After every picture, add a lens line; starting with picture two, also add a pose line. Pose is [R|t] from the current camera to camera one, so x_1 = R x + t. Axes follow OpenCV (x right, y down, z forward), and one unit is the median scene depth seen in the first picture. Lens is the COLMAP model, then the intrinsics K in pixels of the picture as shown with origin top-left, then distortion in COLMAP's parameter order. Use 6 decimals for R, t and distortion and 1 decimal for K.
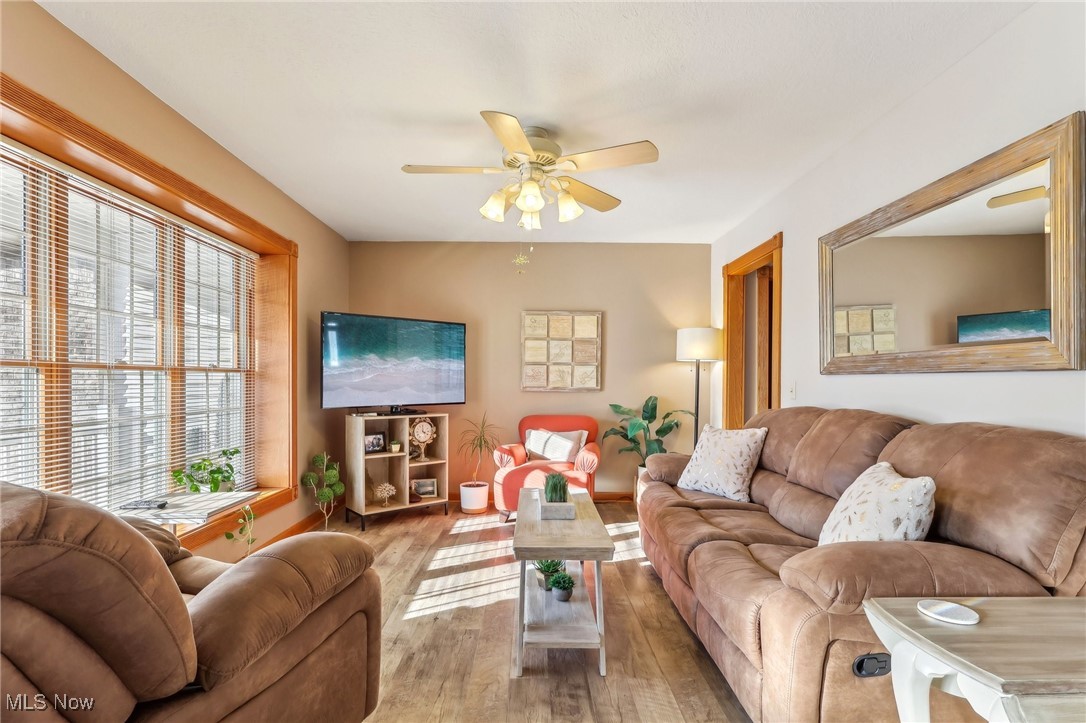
lens RADIAL K [[510.2, 0, 553.2], [0, 510.2, 384.9], [0, 0, 1]] dist [-0.000016, 0.002101]
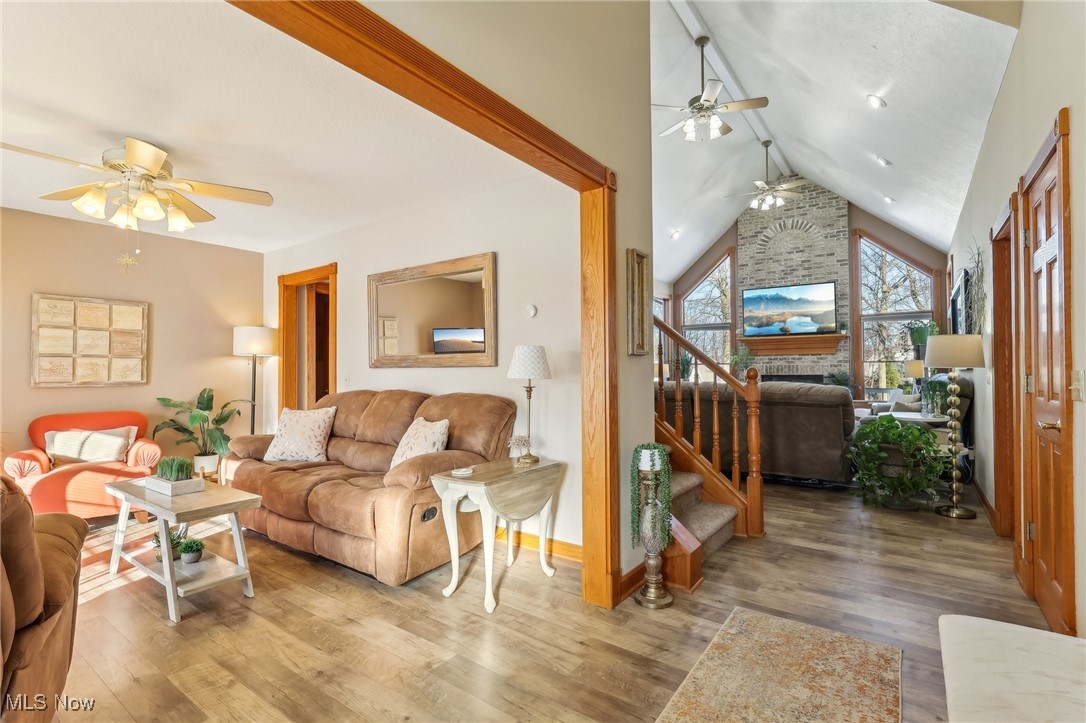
lens RADIAL K [[510.2, 0, 554.1], [0, 510.2, 362.8], [0, 0, 1]] dist [-0.000016, 0.002101]
pose [[0.583509, 0.005047, 0.812091, -0.425568], [0.015600, 0.999727, -0.017422, -0.001307], [-0.811956, 0.022835, 0.583271, -0.343572]]
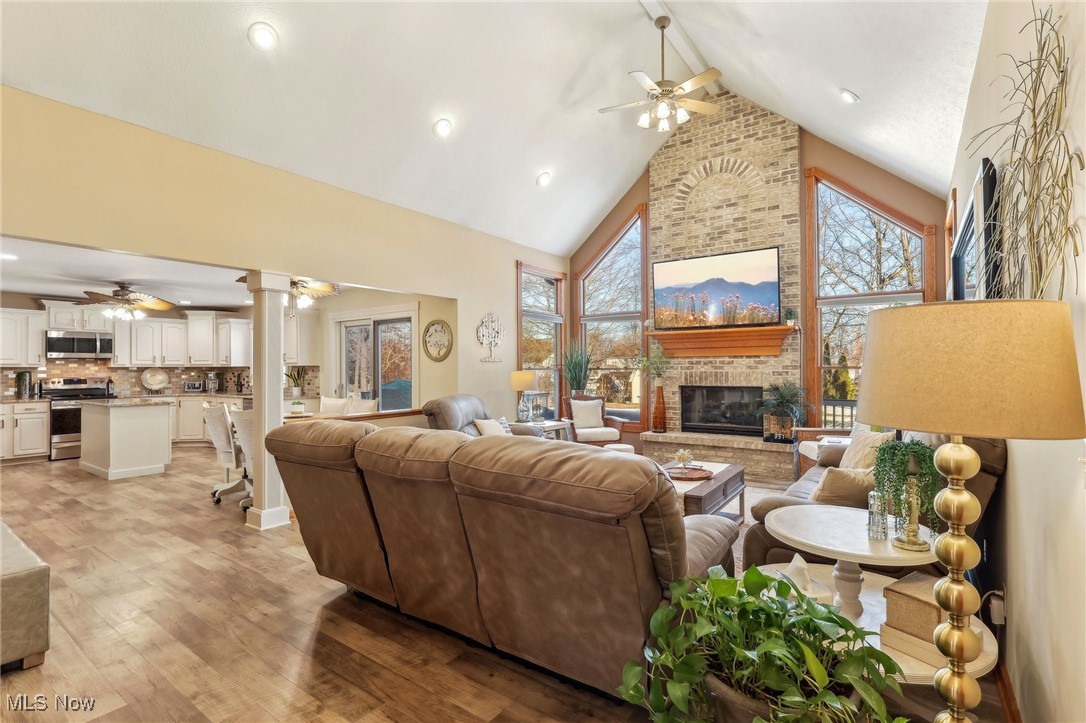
lens RADIAL K [[510.2, 0, 554.9], [0, 510.2, 366.3], [0, 0, 1]] dist [-0.000016, 0.002101]
pose [[0.584701, -0.005693, 0.811229, 1.407909], [0.017130, 0.999839, -0.005329, -0.061343], [-0.811068, 0.017012, 0.584705, -0.419203]]
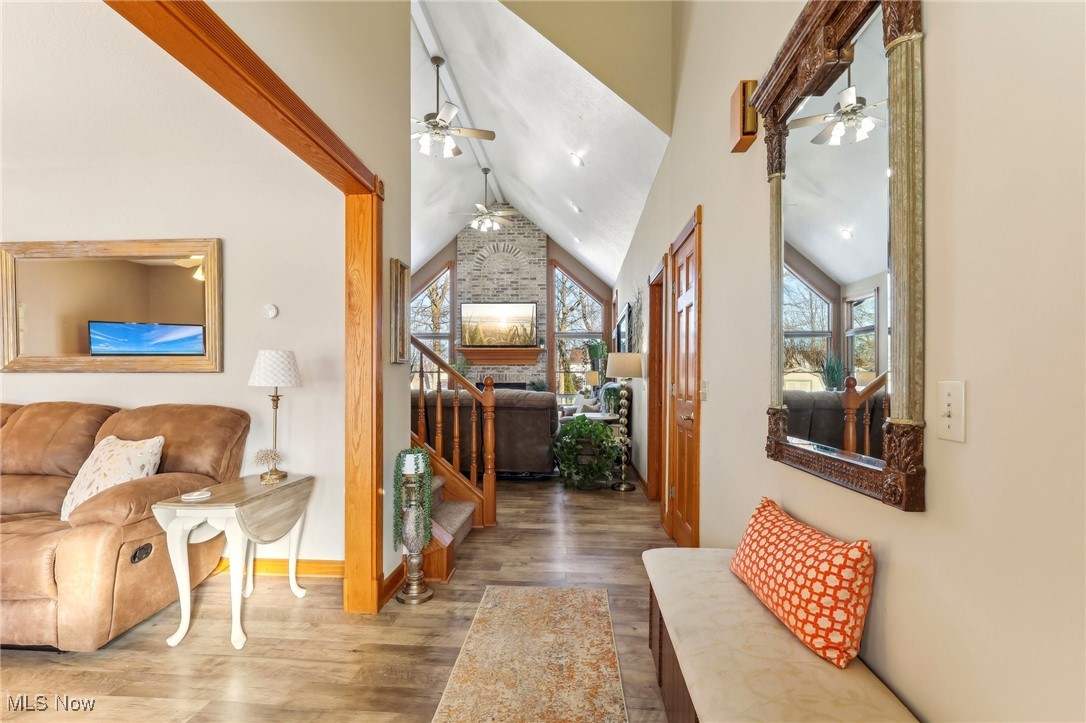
lens RADIAL K [[510.2, 0, 553.7], [0, 510.2, 380.0], [0, 0, 1]] dist [-0.000016, 0.002101]
pose [[0.063566, -0.008545, 0.997941, -0.544007], [0.007545, 0.999939, 0.008082, -0.004708], [-0.997949, 0.007016, 0.063627, -0.251335]]
